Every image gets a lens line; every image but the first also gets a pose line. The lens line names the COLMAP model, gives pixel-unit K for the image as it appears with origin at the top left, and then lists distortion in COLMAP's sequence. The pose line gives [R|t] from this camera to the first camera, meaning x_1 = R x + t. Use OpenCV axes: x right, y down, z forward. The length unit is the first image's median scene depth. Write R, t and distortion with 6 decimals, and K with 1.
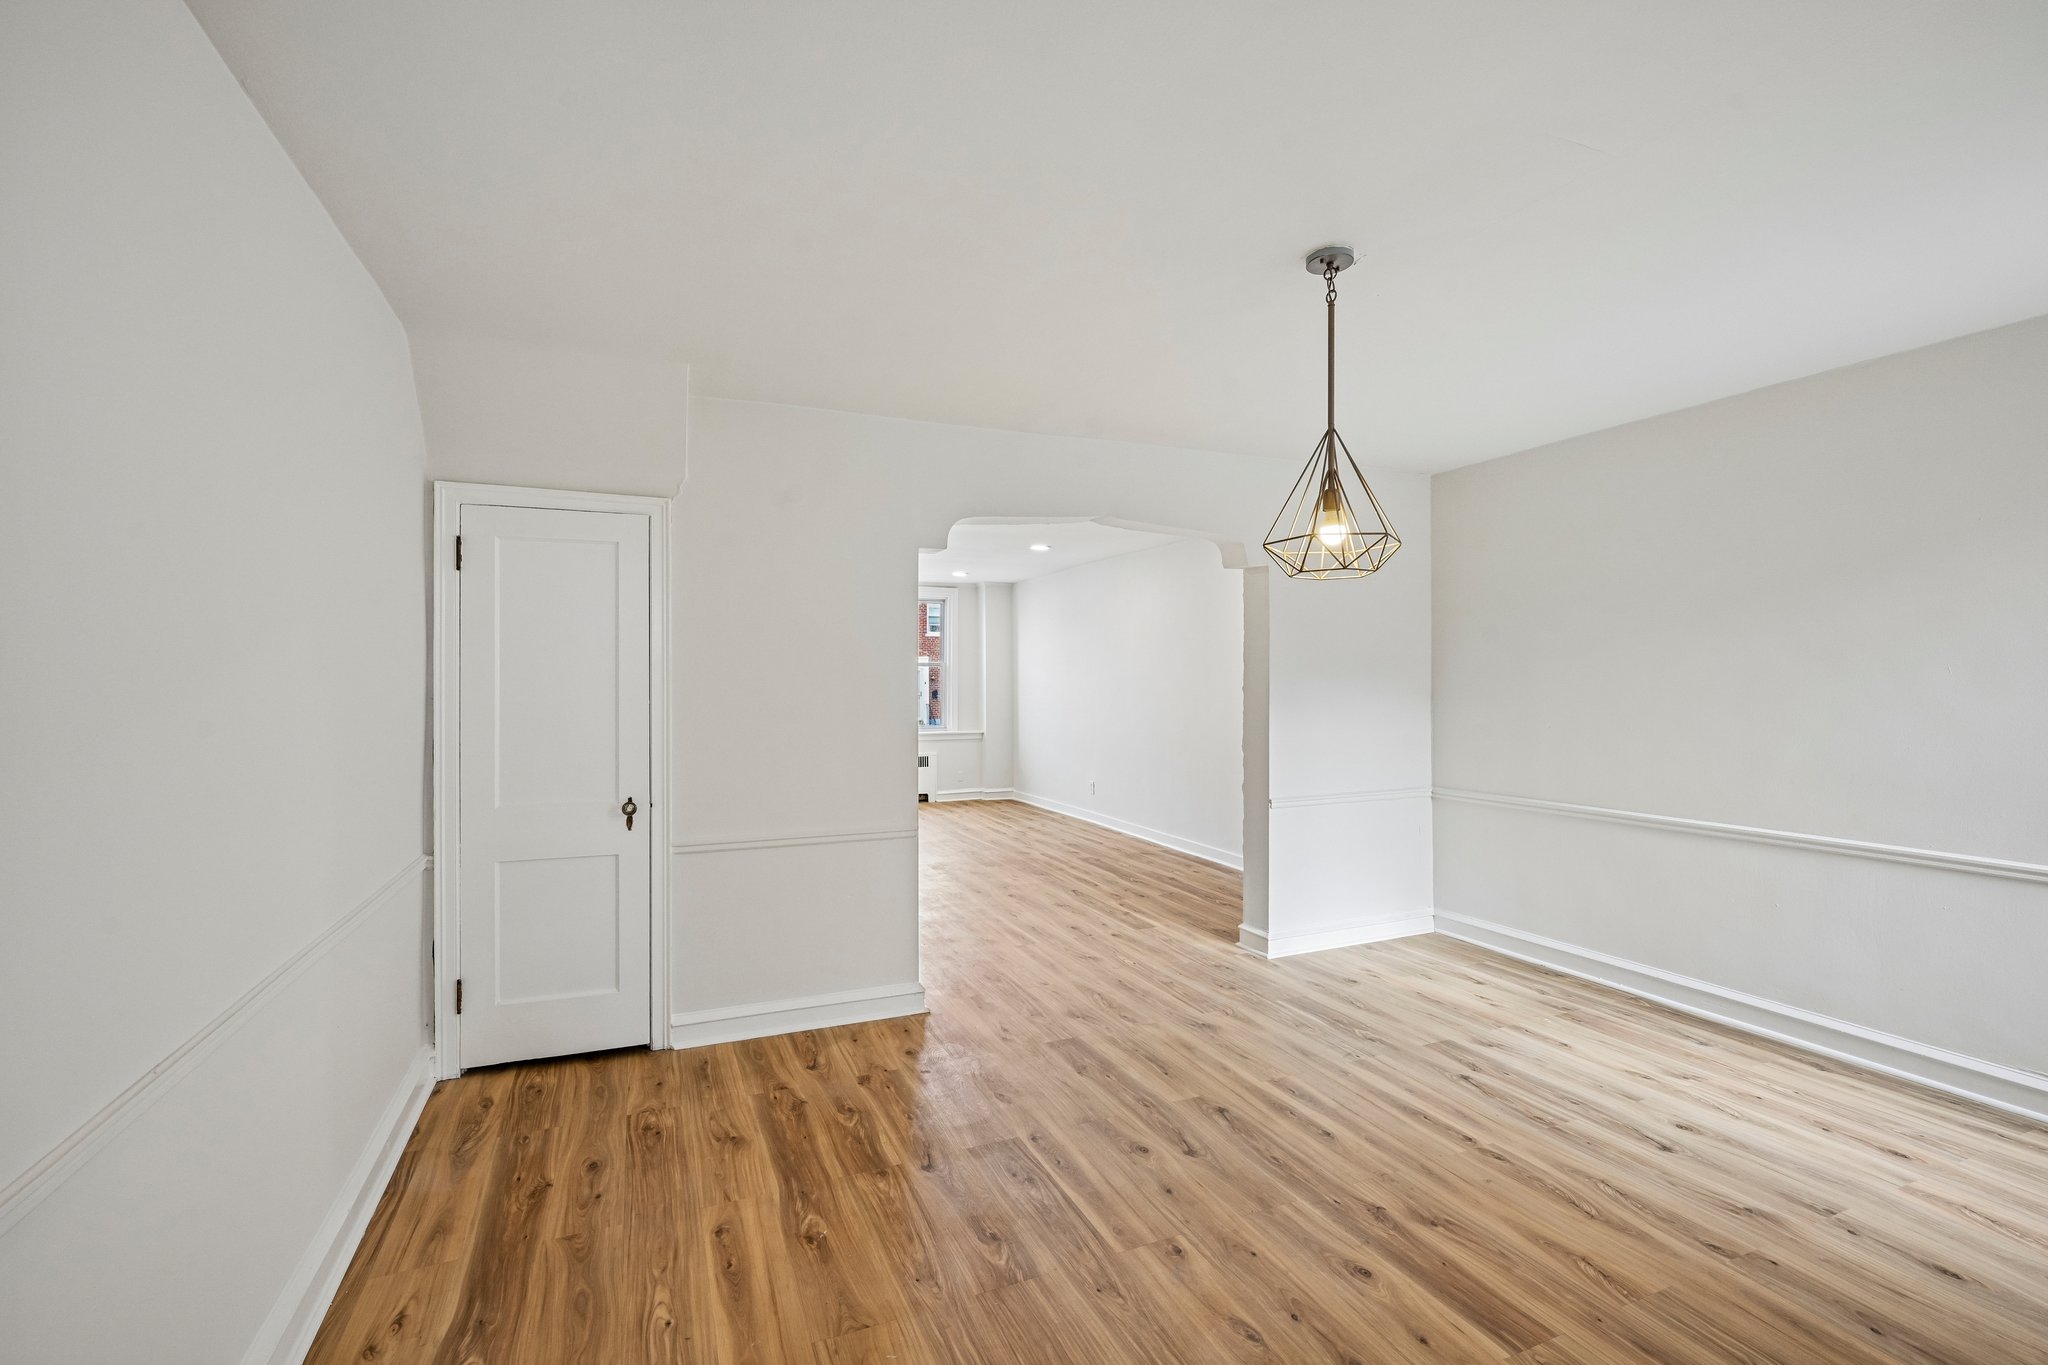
lens RADIAL K [[898.6, 0, 1024.0], [0, 898.6, 682.5], [0, 0, 1]] dist [0.000842, 0.000129]
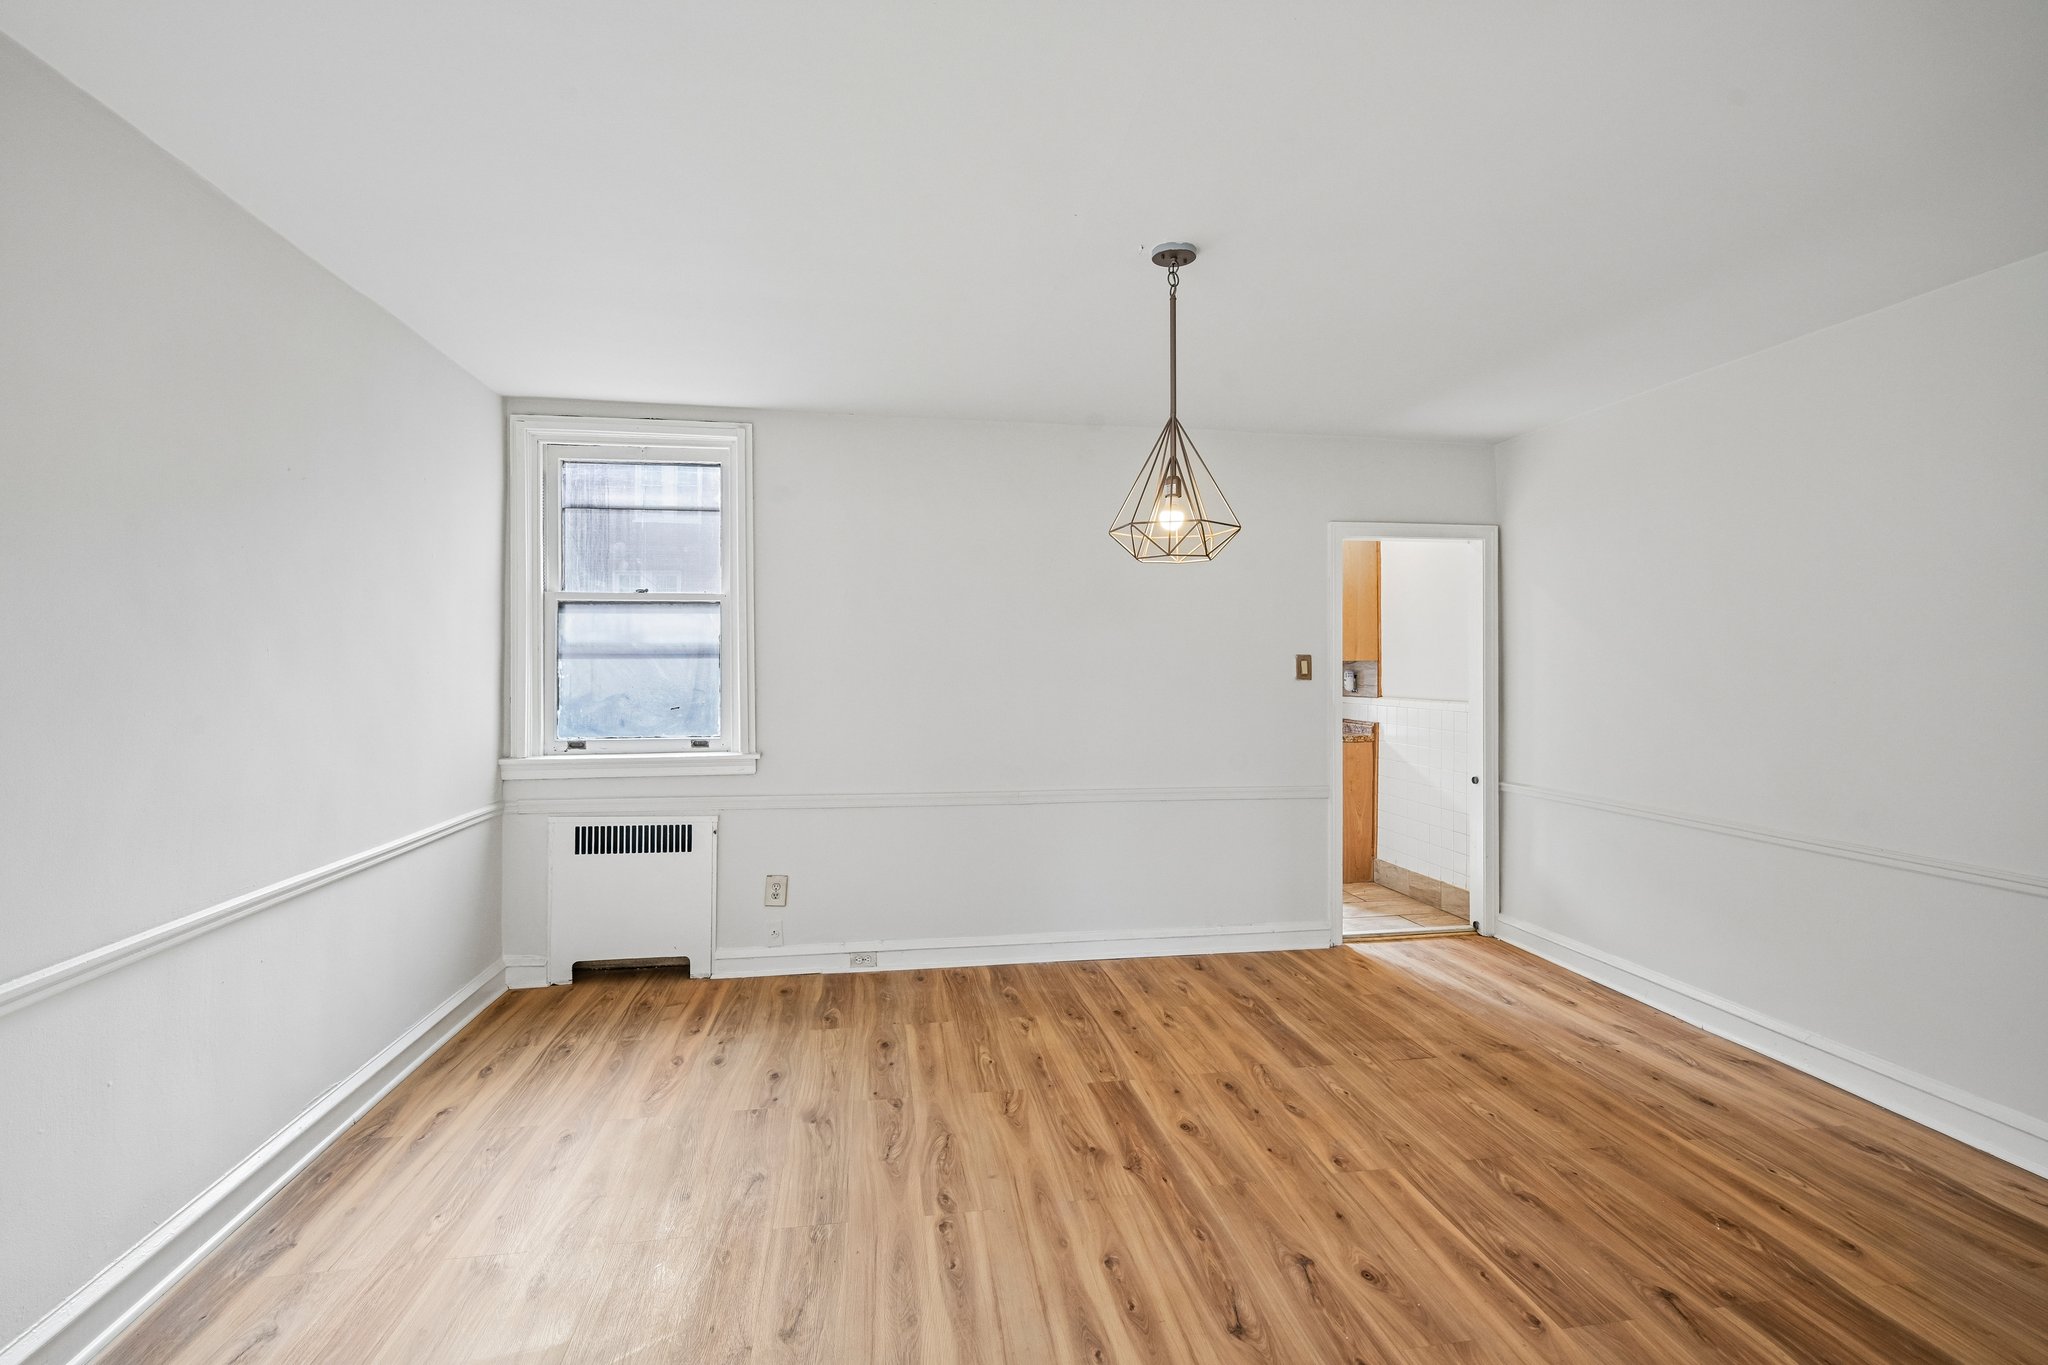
lens RADIAL K [[909.0, 0, 1022.2], [0, 909.0, 680.2], [0, 0, 1]] dist [0.000112, 0.000369]
pose [[-0.971492, 0.000094, 0.237071, 0.263719], [0.004637, 0.999816, 0.018605, -0.000789], [-0.237026, 0.019174, -0.971314, 2.030052]]
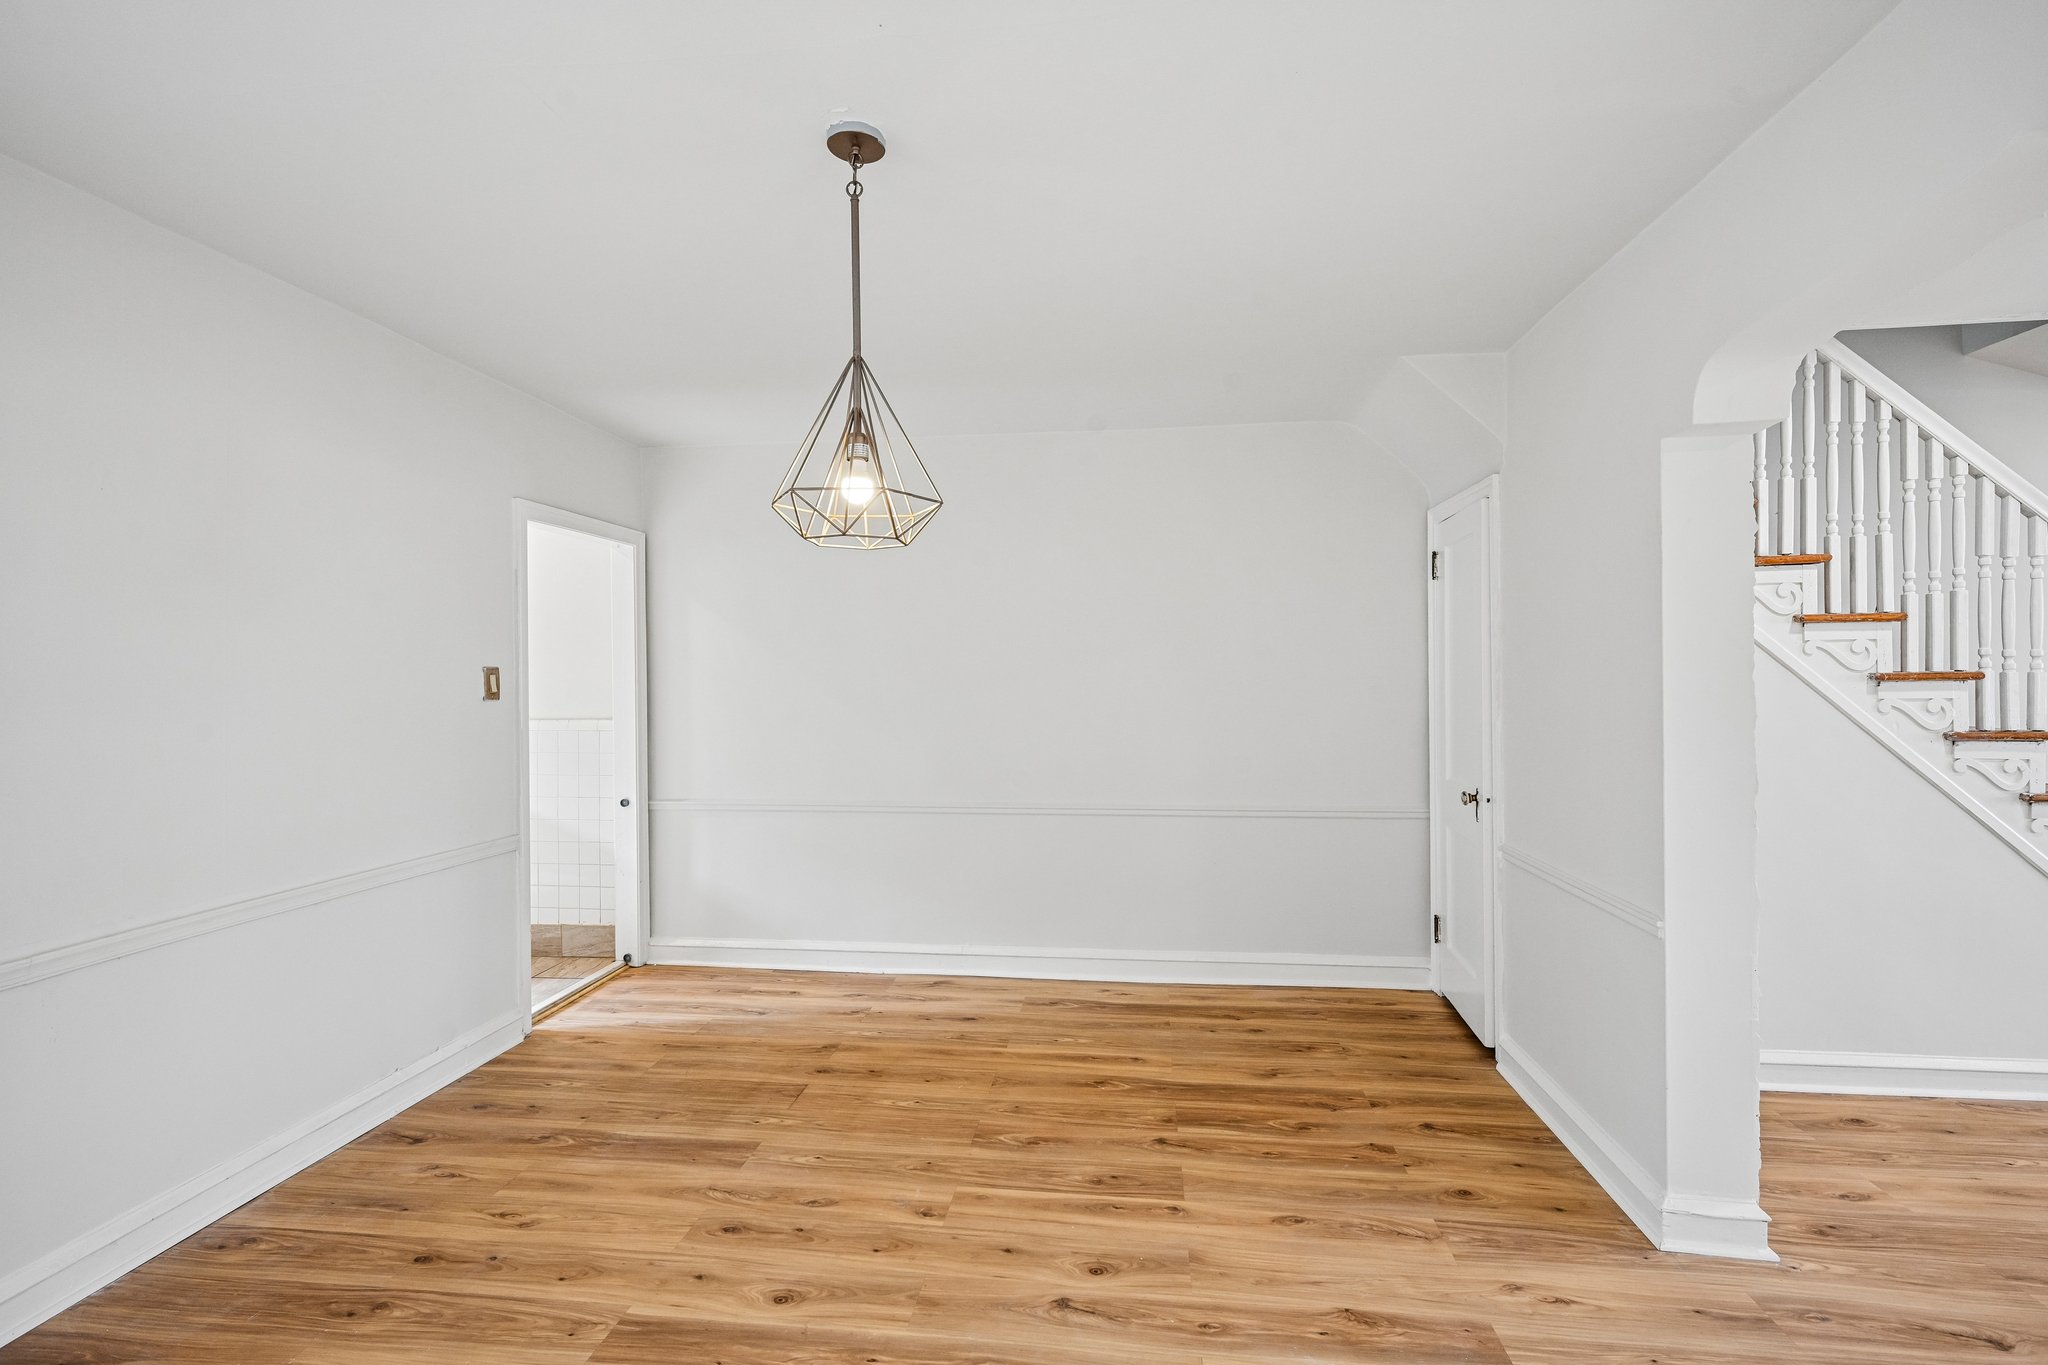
lens RADIAL K [[909.0, 0, 1022.2], [0, 909.0, 680.2], [0, 0, 1]] dist [0.000112, 0.000369]
pose [[-0.505764, 0.012449, -0.862582, 0.947548], [0.005475, 0.999922, 0.011220, -0.006175], [0.862655, 0.000952, -0.505792, 1.509526]]
